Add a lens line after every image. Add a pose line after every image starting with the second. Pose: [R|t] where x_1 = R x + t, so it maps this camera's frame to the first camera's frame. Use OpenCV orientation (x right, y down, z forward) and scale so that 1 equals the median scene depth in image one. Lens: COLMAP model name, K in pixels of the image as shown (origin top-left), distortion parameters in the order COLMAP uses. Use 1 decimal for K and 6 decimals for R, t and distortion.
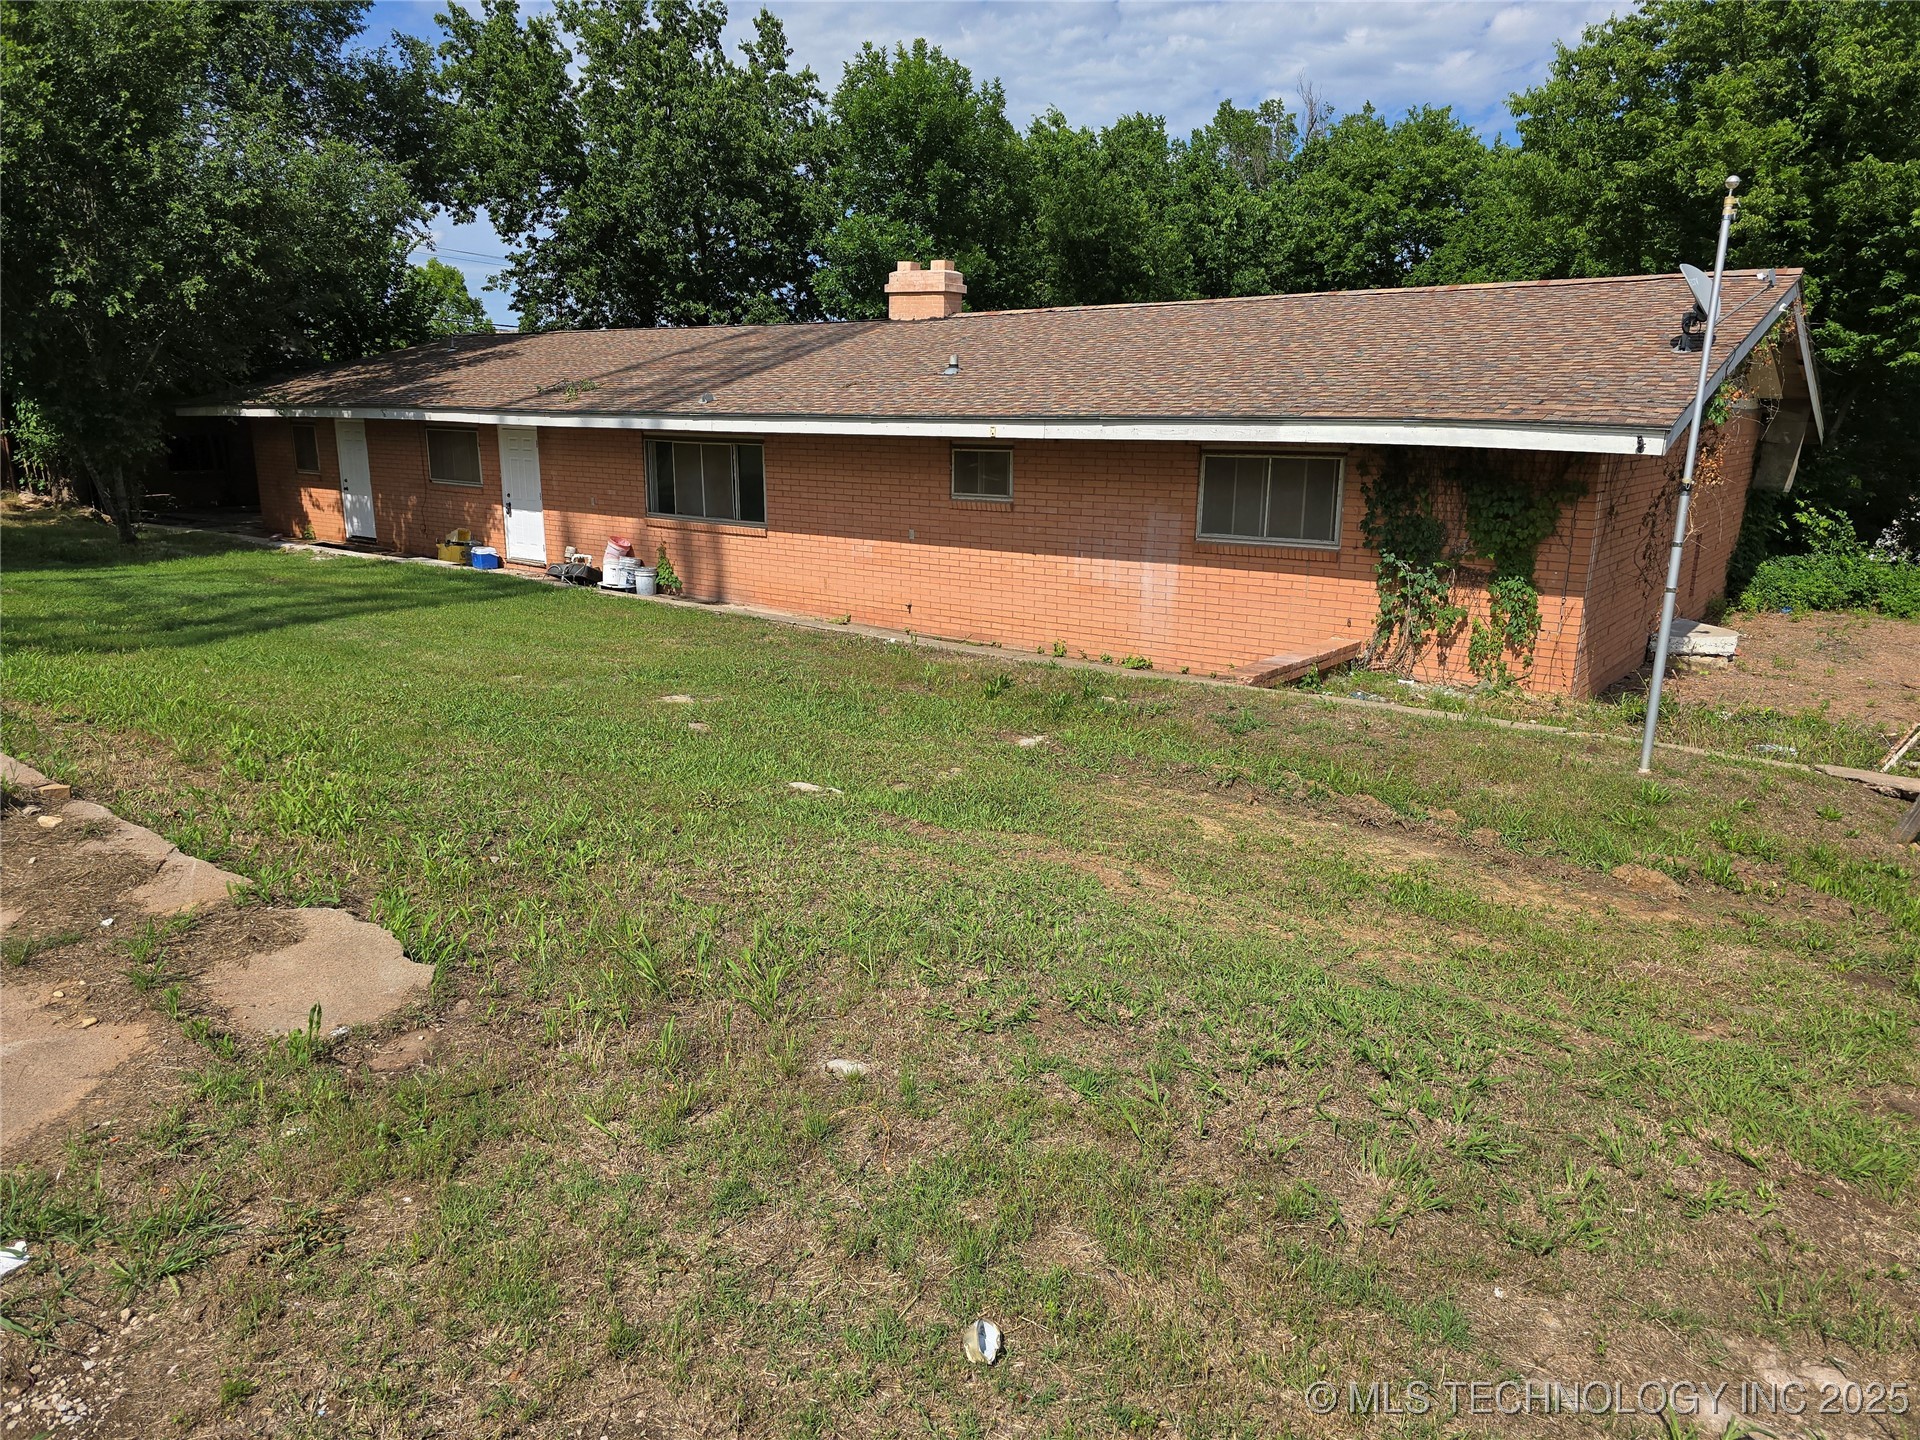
lens RADIAL K [[1289.8, 0, 969.6], [0, 1289.8, 782.6], [0, 0, 1]] dist [0.057294, -0.044636]
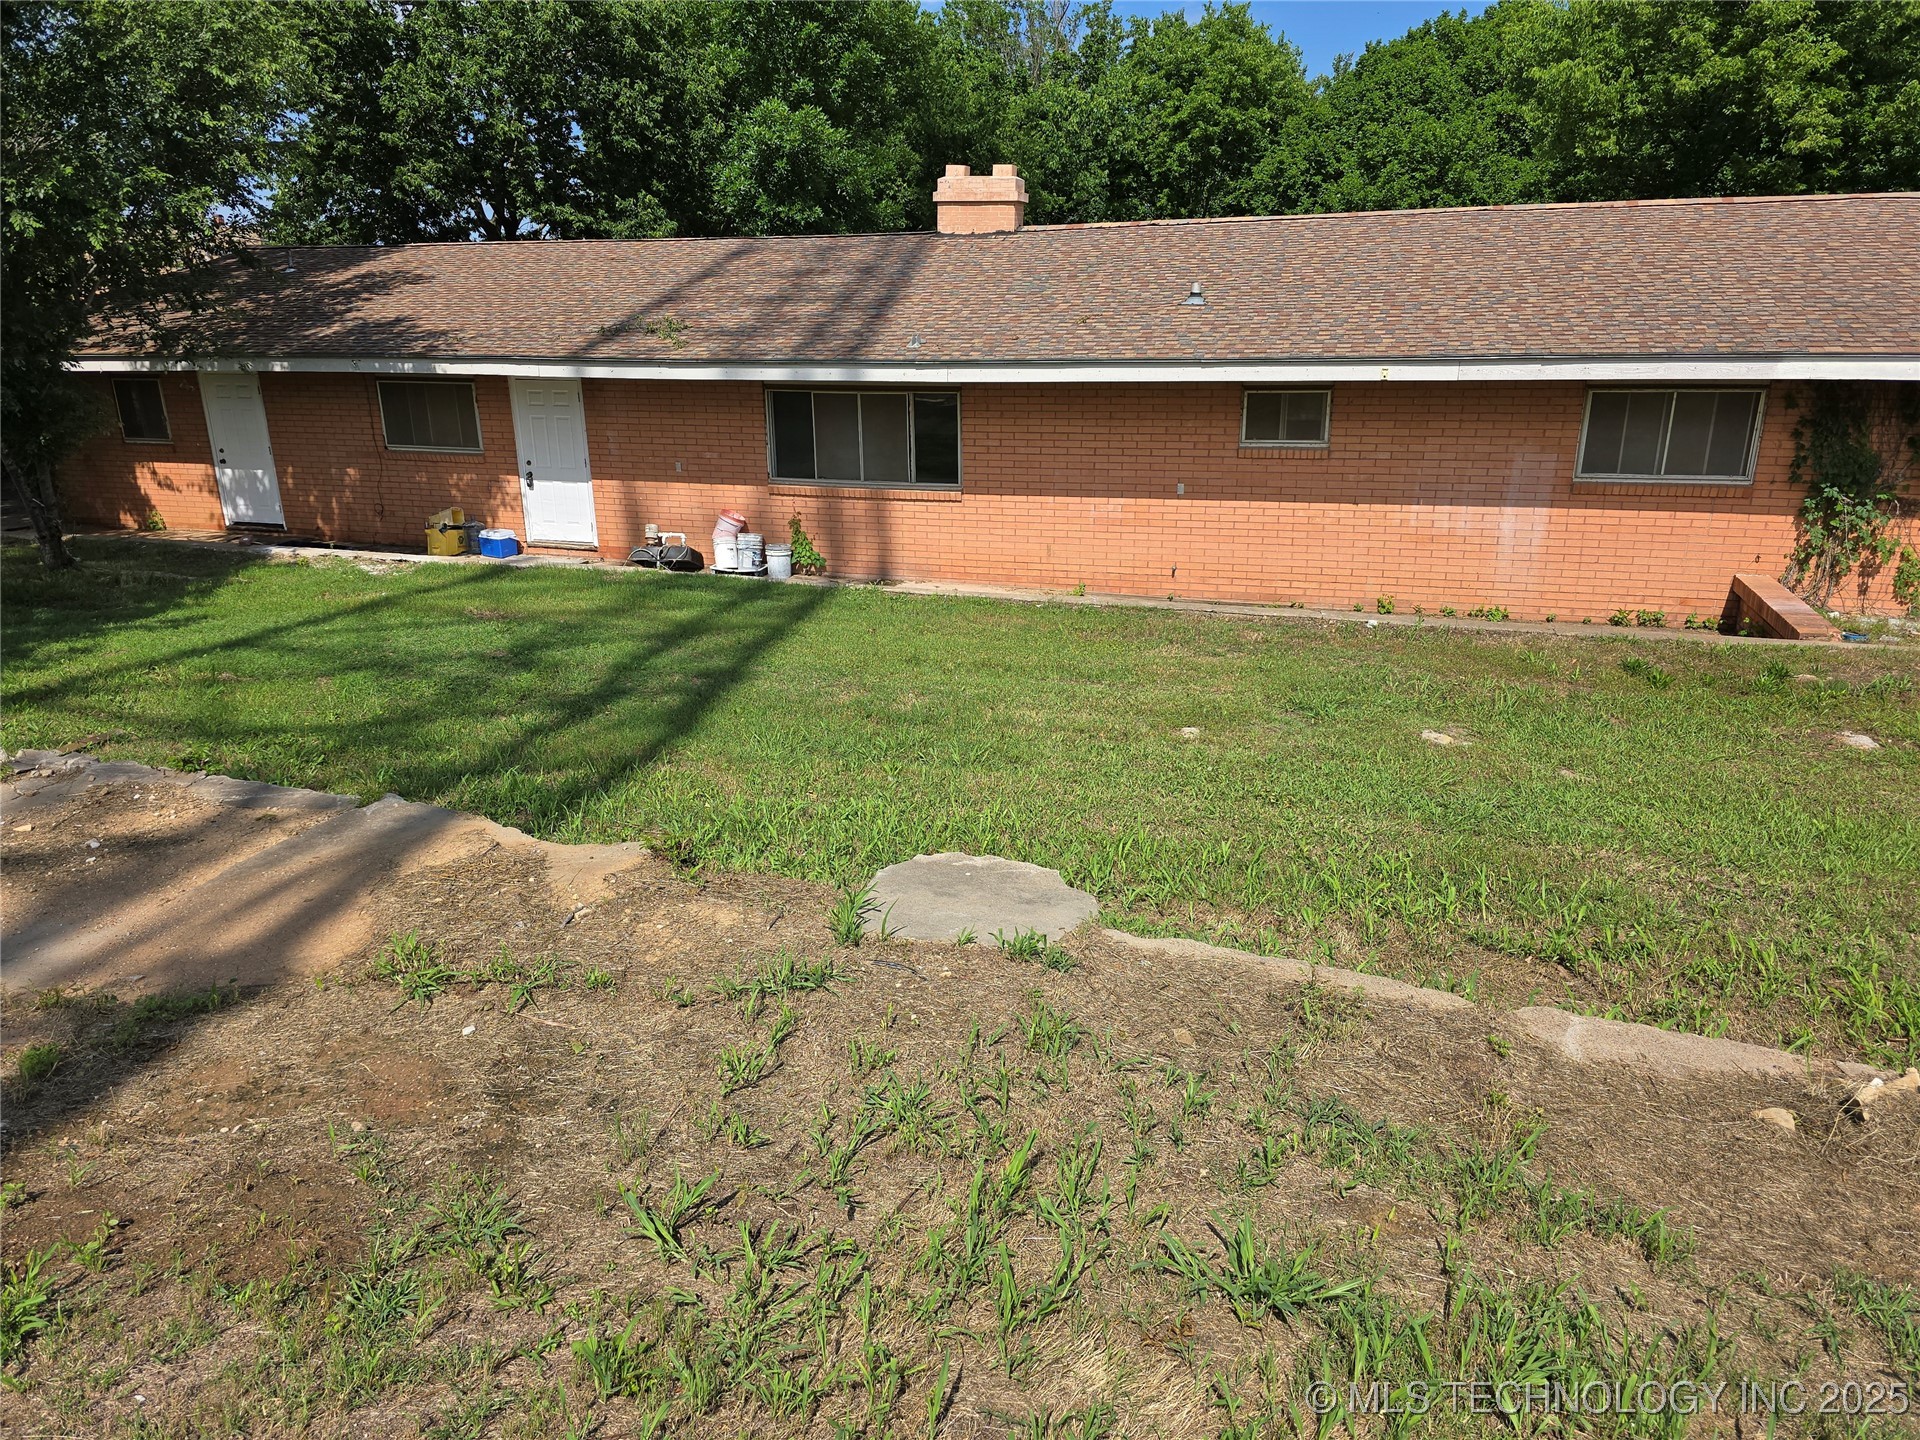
lens RADIAL K [[1289.8, 0, 816.1], [0, 1289.8, 769.9], [0, 0, 1]] dist [0.057294, -0.044636]
pose [[0.940264, -0.133744, 0.313077, -0.536520], [0.111077, 0.989797, 0.089236, -0.098965], [-0.321817, -0.049129, 0.945526, 0.205388]]
